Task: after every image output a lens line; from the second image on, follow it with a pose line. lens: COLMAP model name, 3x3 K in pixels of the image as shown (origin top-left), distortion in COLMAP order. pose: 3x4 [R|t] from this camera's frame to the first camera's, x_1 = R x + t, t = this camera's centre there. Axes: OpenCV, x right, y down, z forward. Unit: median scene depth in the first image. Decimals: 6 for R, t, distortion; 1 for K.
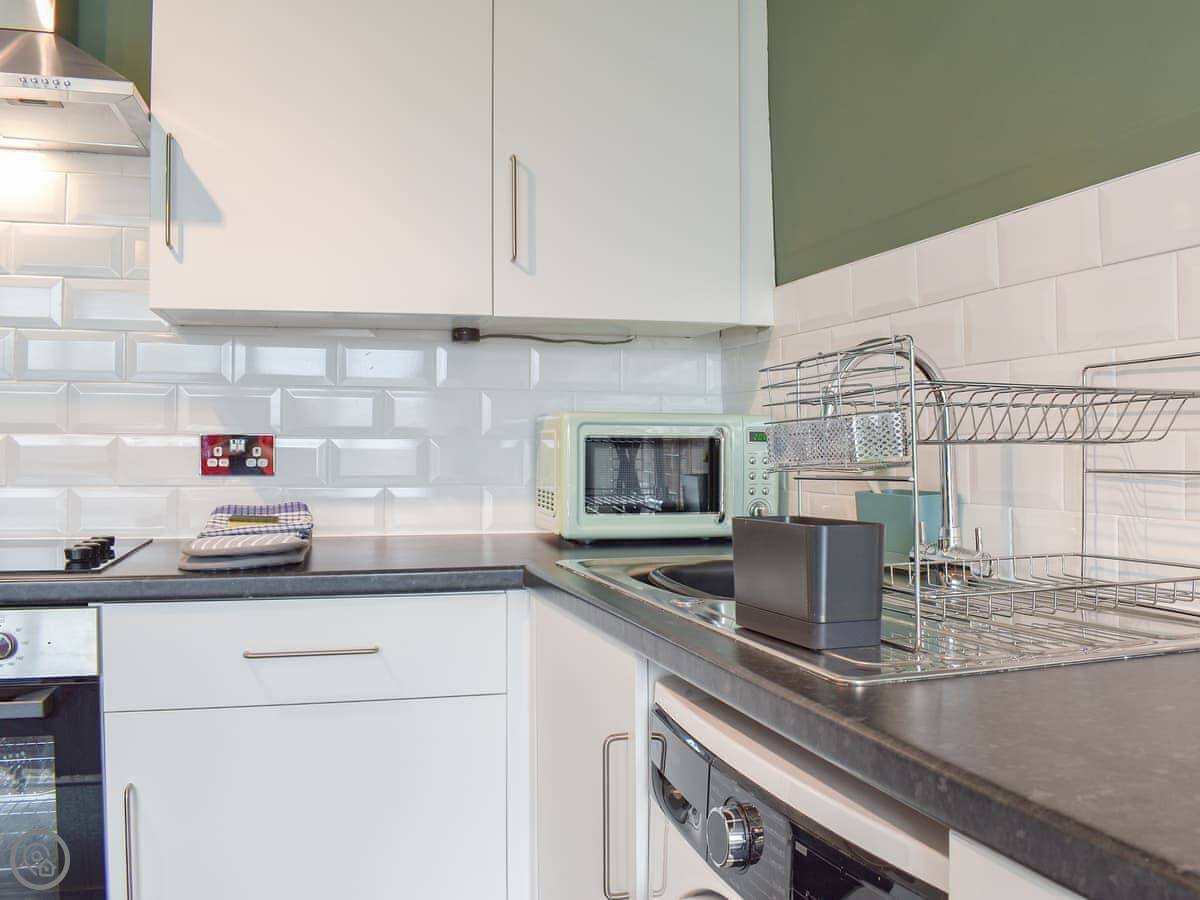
lens RADIAL K [[1025.8, 0, 640.7], [0, 1025.8, 450.5], [0, 0, 1]] dist [-0.090339, 0.017873]
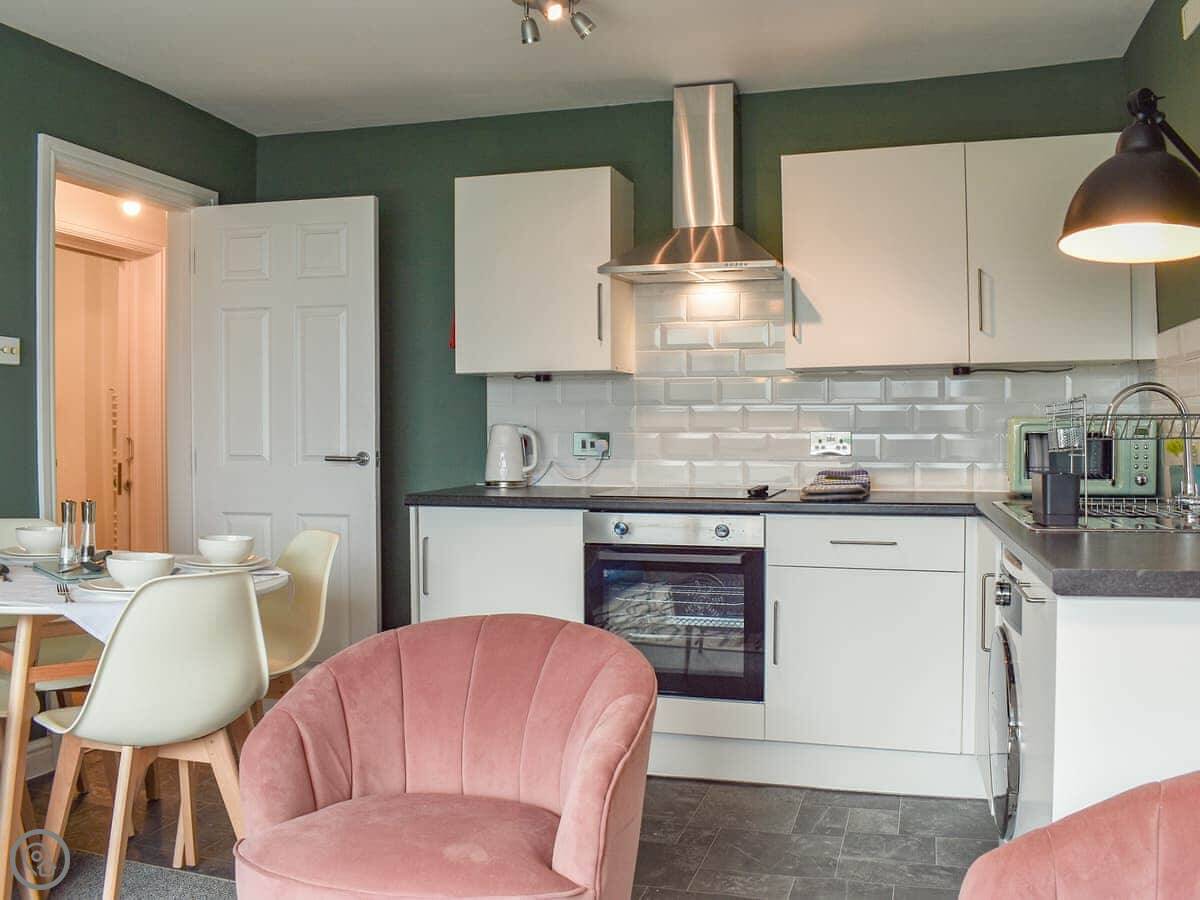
lens RADIAL K [[1025.8, 0, 640.7], [0, 1025.8, 450.5], [0, 0, 1]] dist [-0.090339, 0.017873]
pose [[0.837473, 0.004063, -0.546464, 0.337352], [0.004354, 0.999891, 0.014107, -0.010656], [0.546461, -0.014194, 0.837364, -0.764697]]
